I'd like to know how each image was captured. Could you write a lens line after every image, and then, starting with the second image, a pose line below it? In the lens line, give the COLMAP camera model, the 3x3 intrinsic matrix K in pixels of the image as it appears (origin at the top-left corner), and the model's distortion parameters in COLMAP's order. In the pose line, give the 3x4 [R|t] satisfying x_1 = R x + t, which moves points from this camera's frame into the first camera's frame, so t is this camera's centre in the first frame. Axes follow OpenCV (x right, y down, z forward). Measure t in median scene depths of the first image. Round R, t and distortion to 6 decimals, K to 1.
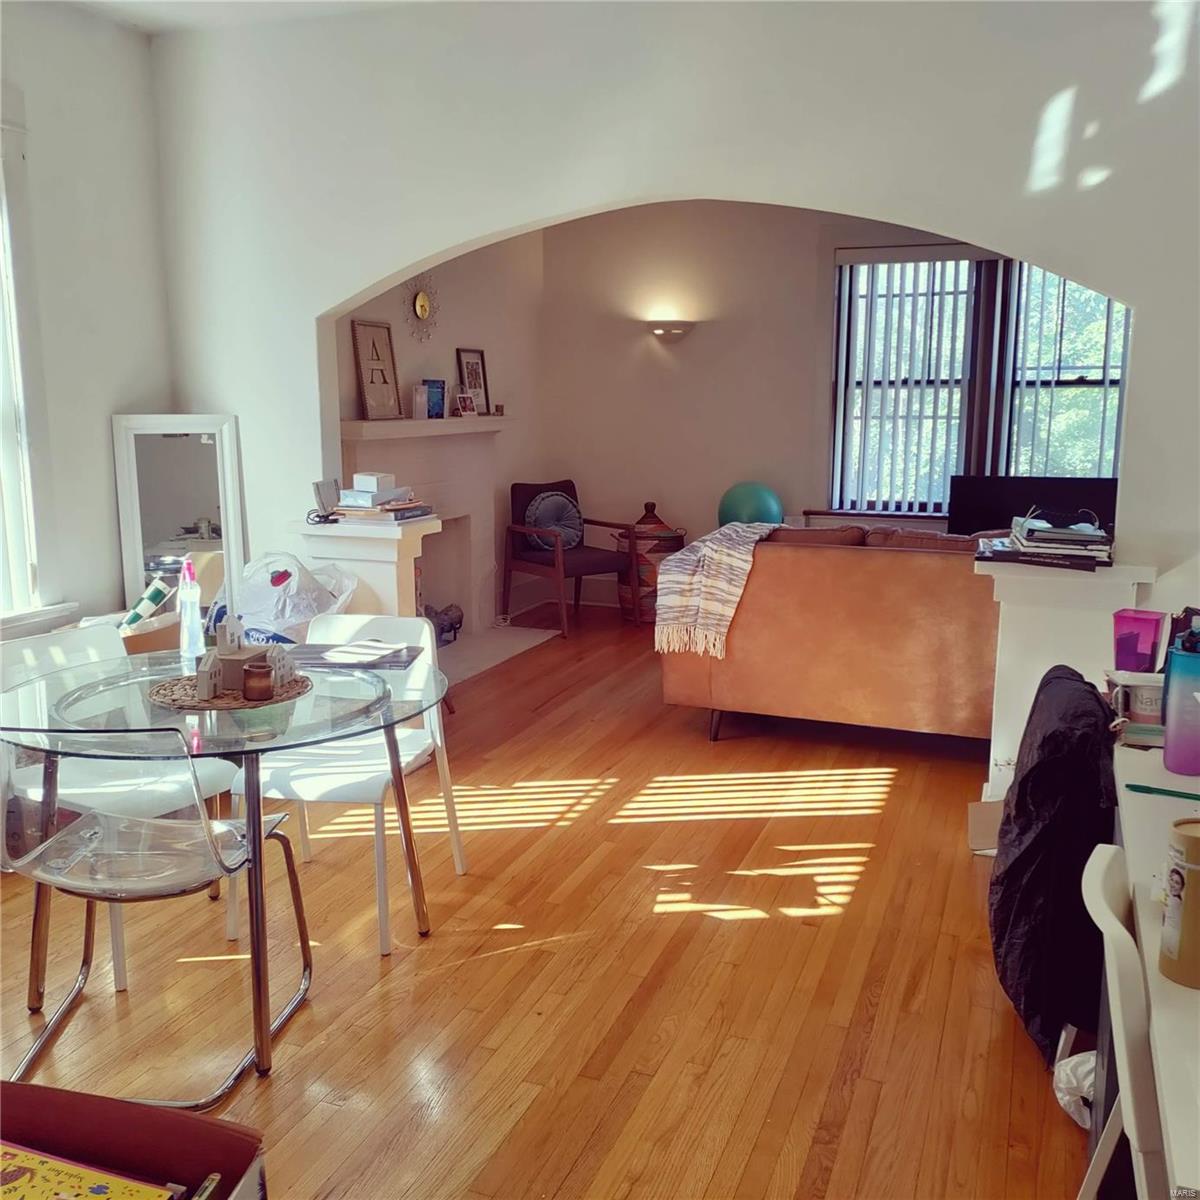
lens RADIAL K [[1167.5, 0, 597.0], [0, 1167.5, 597.9], [0, 0, 1]] dist [0.012275, 0.000000]
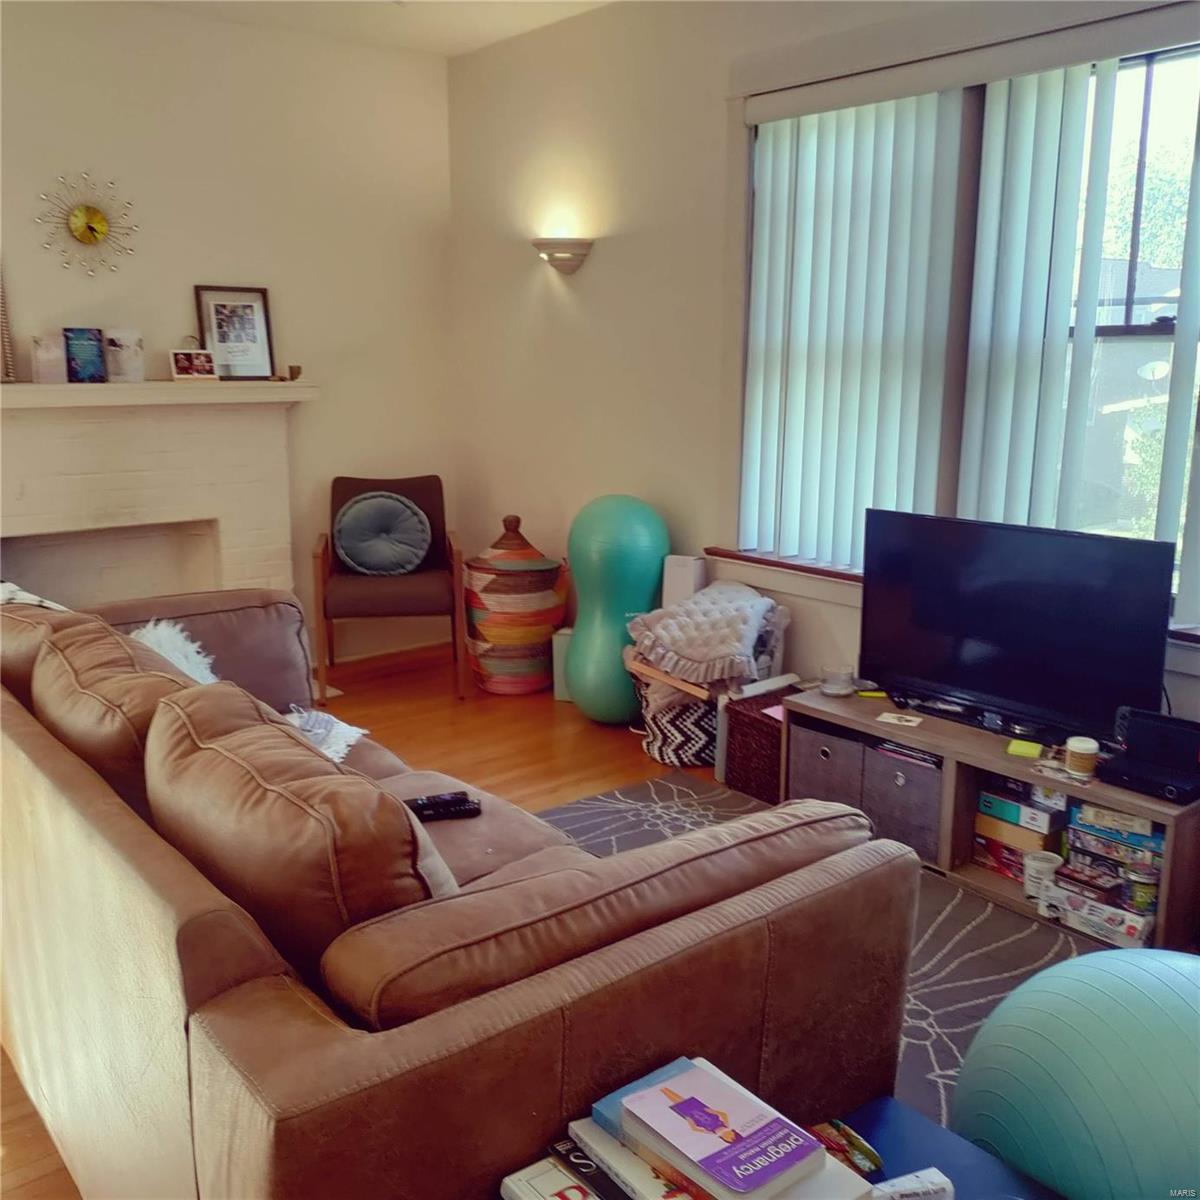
lens RADIAL K [[1167.5, 0, 602.3], [0, 1167.5, 602.5], [0, 0, 1]] dist [0.012275, 0.000000]
pose [[0.875680, 0.105839, -0.471150, 0.427565], [-0.089988, 0.994360, 0.056122, -0.077640], [0.474433, -0.006747, 0.880266, 0.454042]]
